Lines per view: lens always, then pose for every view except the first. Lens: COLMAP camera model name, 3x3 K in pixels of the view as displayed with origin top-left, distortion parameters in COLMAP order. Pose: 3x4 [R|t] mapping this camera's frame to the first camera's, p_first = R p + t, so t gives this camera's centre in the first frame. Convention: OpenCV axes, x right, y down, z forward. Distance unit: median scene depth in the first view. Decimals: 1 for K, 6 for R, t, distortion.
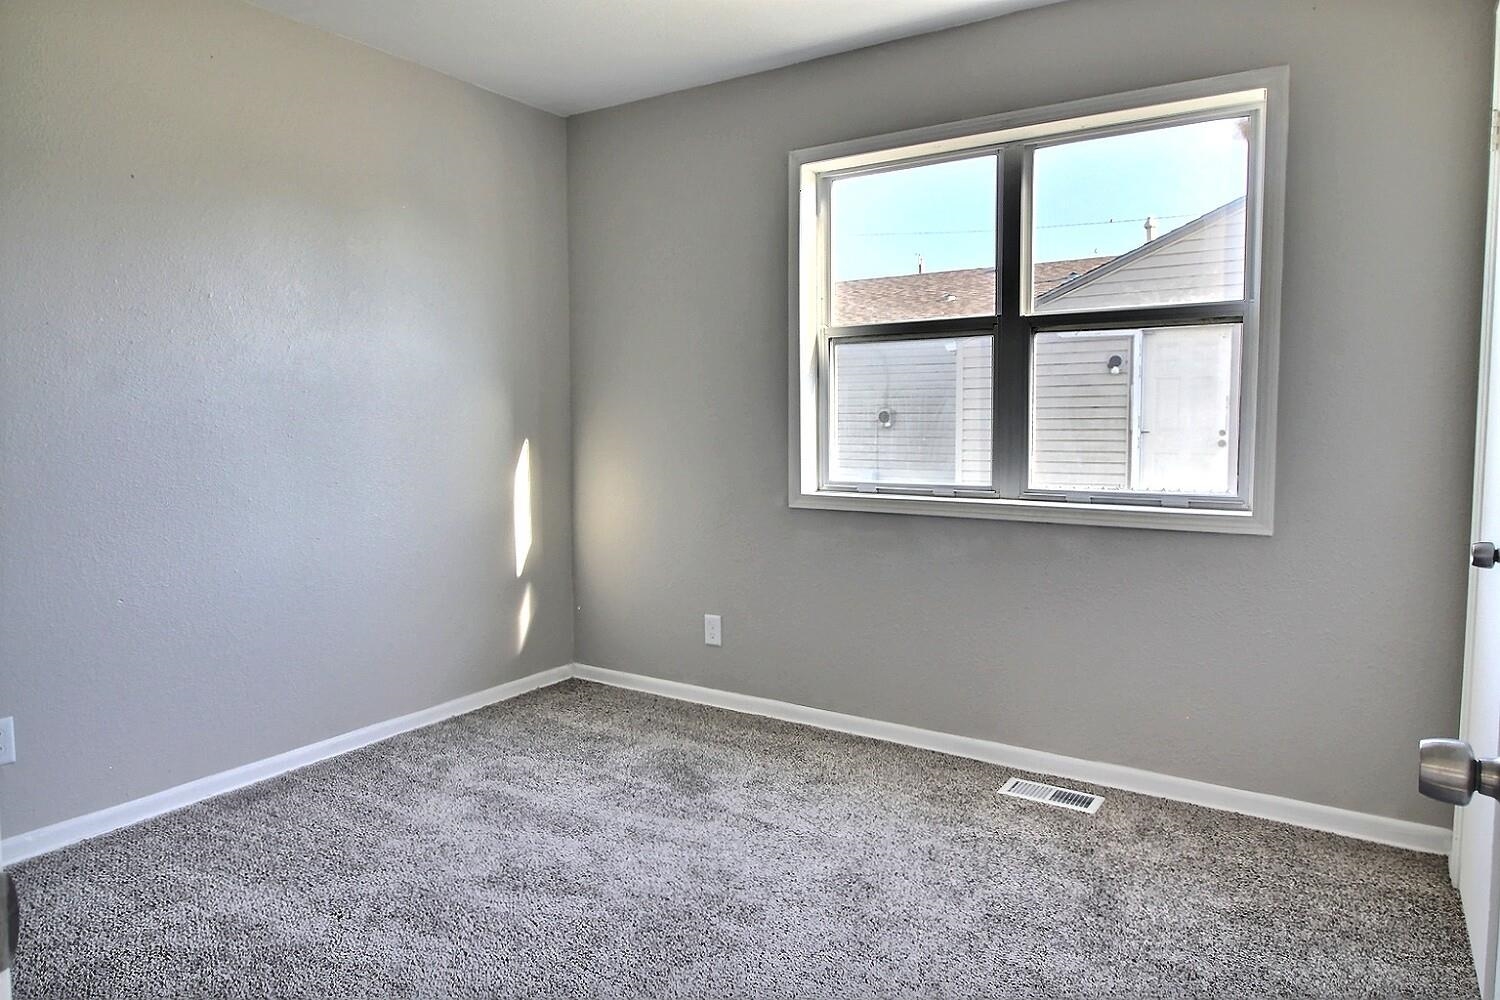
lens RADIAL K [[890.1, 0, 851.0], [0, 890.1, 476.0], [0, 0, 1]] dist [0.001754, 0.000012]
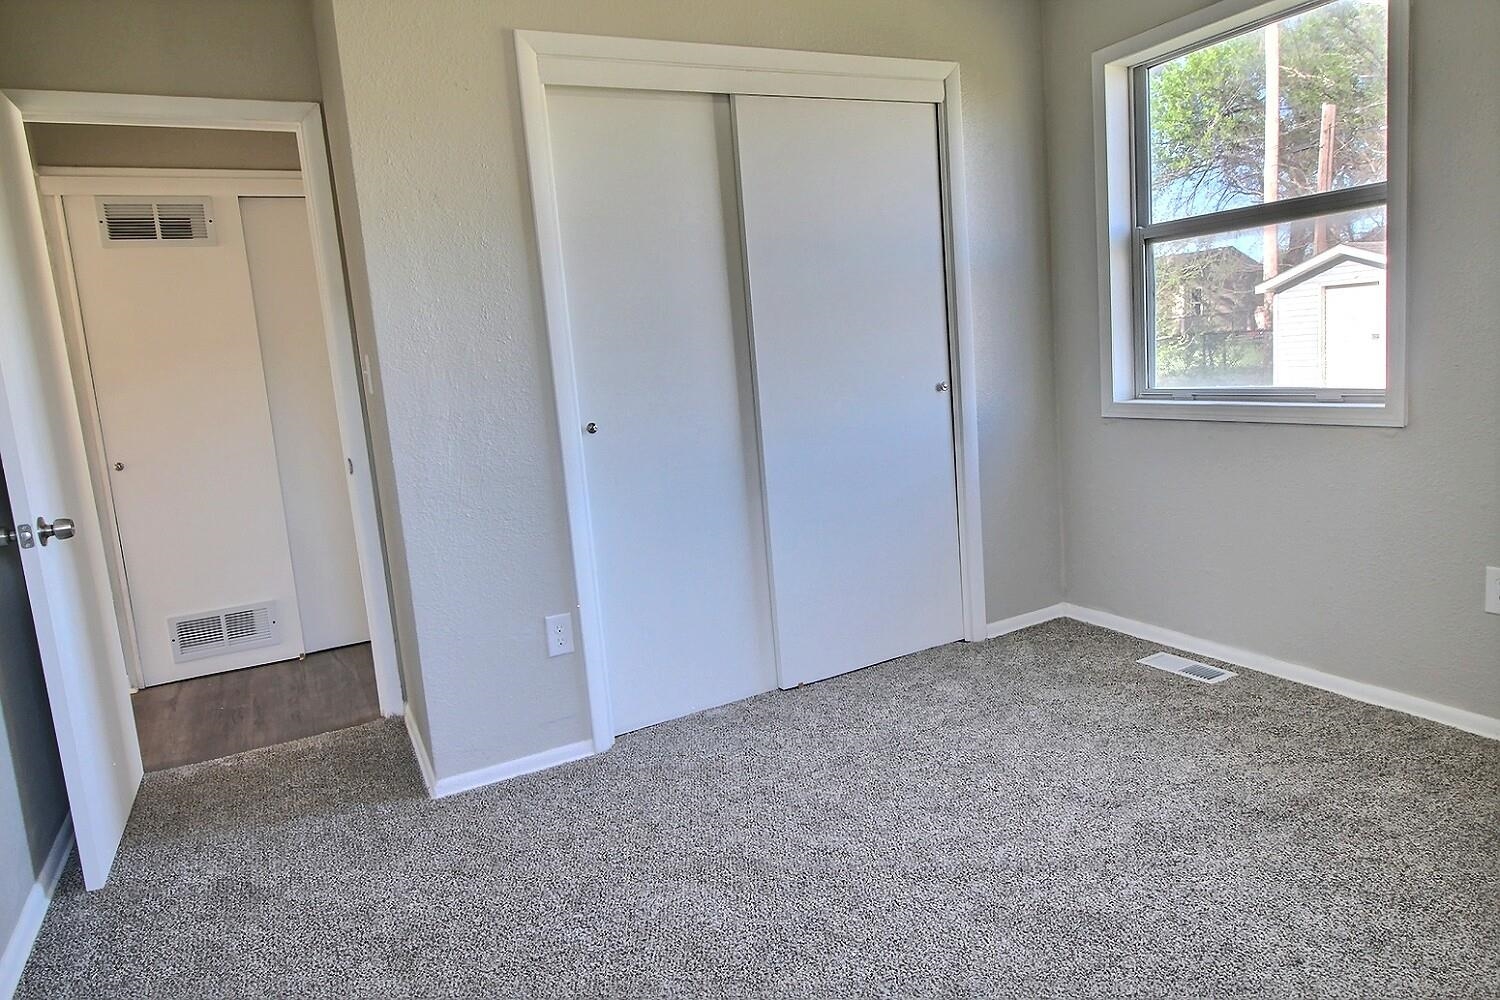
lens RADIAL K [[942.3, 0, 756.4], [0, 942.3, 486.1], [0, 0, 1]] dist [0.000607, -0.000874]
pose [[0.845519, 0.018547, -0.533623, 0.401417], [0.034186, 0.995466, 0.088767, 0.014519], [0.532850, -0.093297, 0.841051, -0.241899]]
